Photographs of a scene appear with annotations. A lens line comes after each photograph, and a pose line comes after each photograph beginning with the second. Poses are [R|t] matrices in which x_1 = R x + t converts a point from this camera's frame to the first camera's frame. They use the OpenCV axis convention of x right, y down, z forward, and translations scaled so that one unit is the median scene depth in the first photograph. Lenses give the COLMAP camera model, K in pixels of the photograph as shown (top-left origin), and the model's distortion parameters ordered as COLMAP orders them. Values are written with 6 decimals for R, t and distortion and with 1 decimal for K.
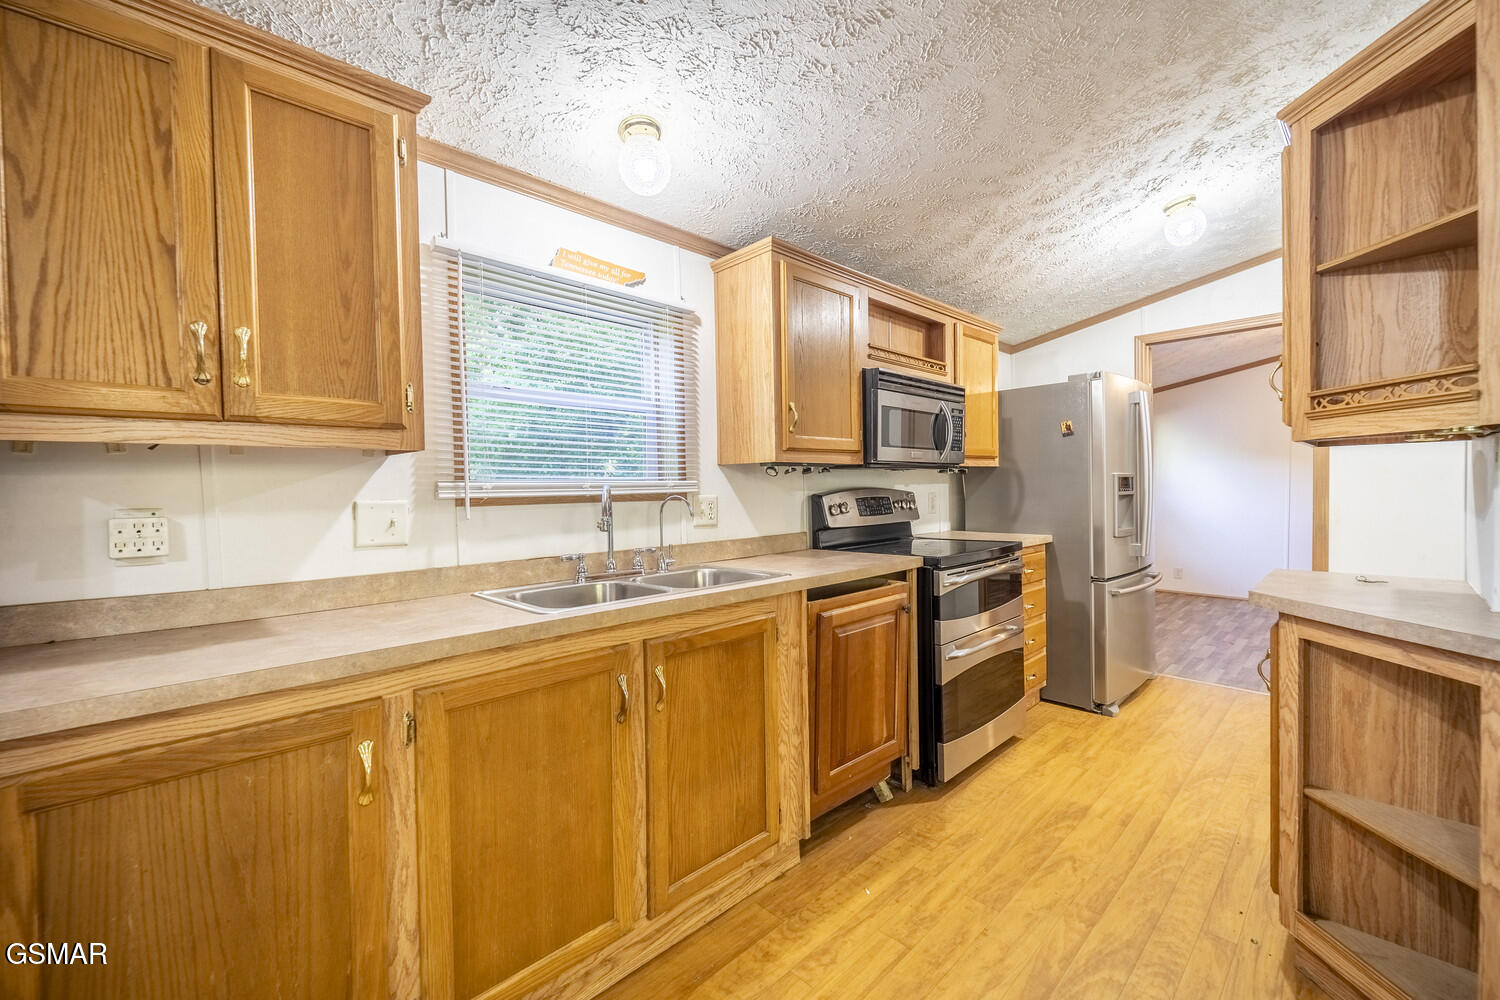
lens RADIAL K [[611.7, 0, 750.0], [0, 611.7, 500.0], [0, 0, 1]] dist [0.000822, -0.000403]
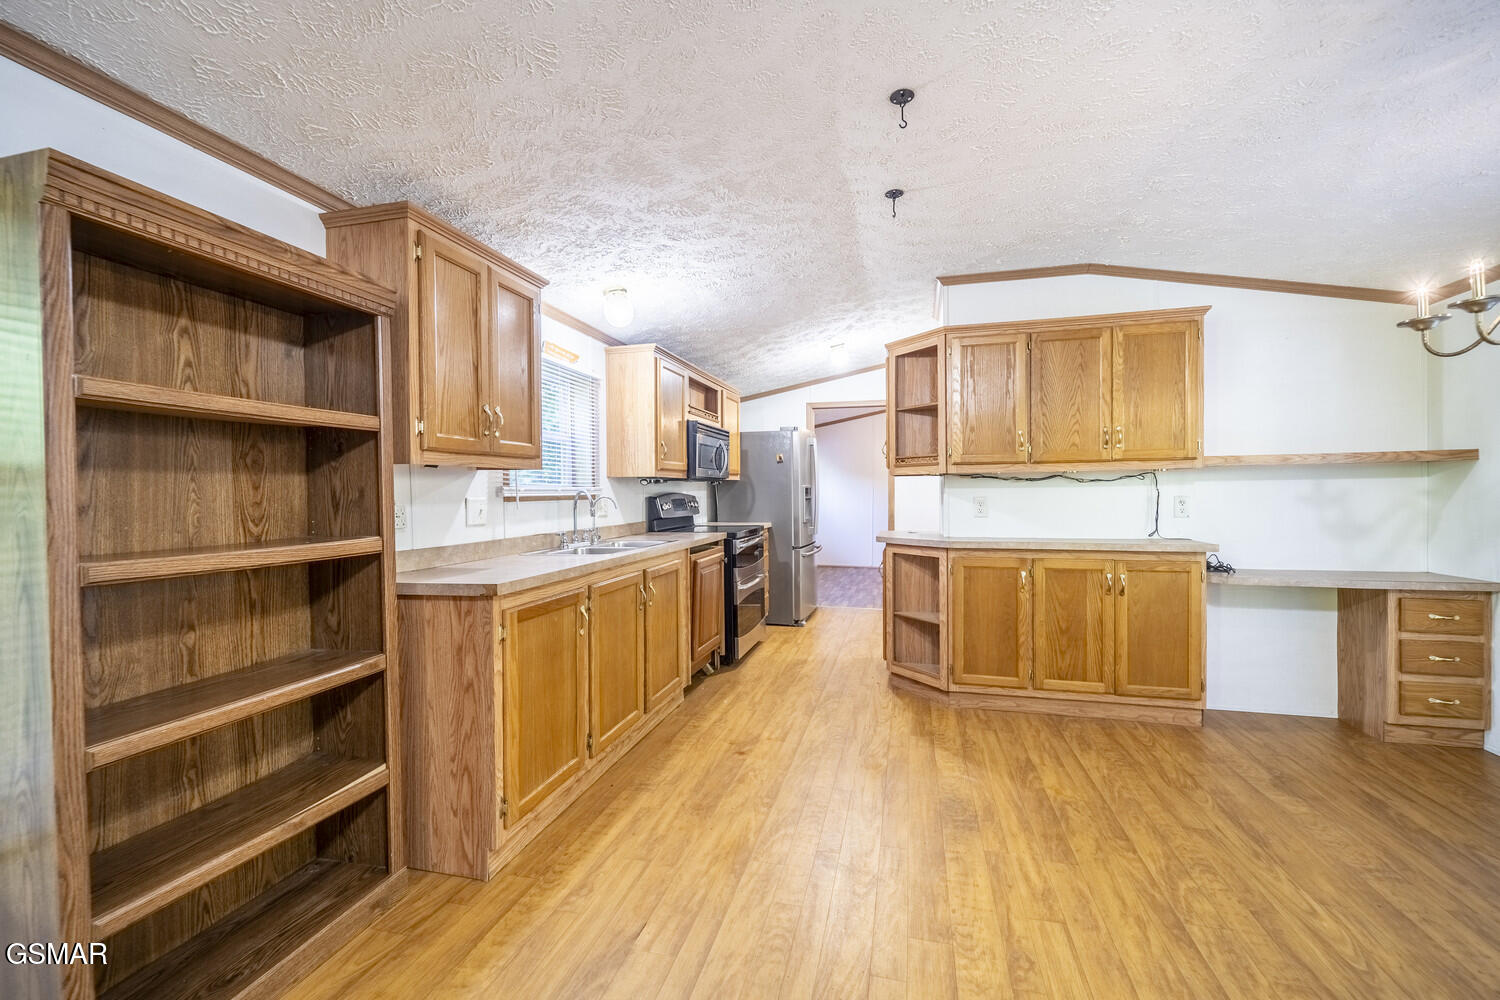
lens RADIAL K [[622.7, 0, 750.0], [0, 622.7, 500.0], [0, 0, 1]] dist [0.056190, -0.000151]
pose [[0.856920, 0.001195, 0.515448, -0.573229], [0.005224, 0.999926, -0.011003, 0.020383], [-0.515423, 0.012122, 0.856850, -0.558577]]
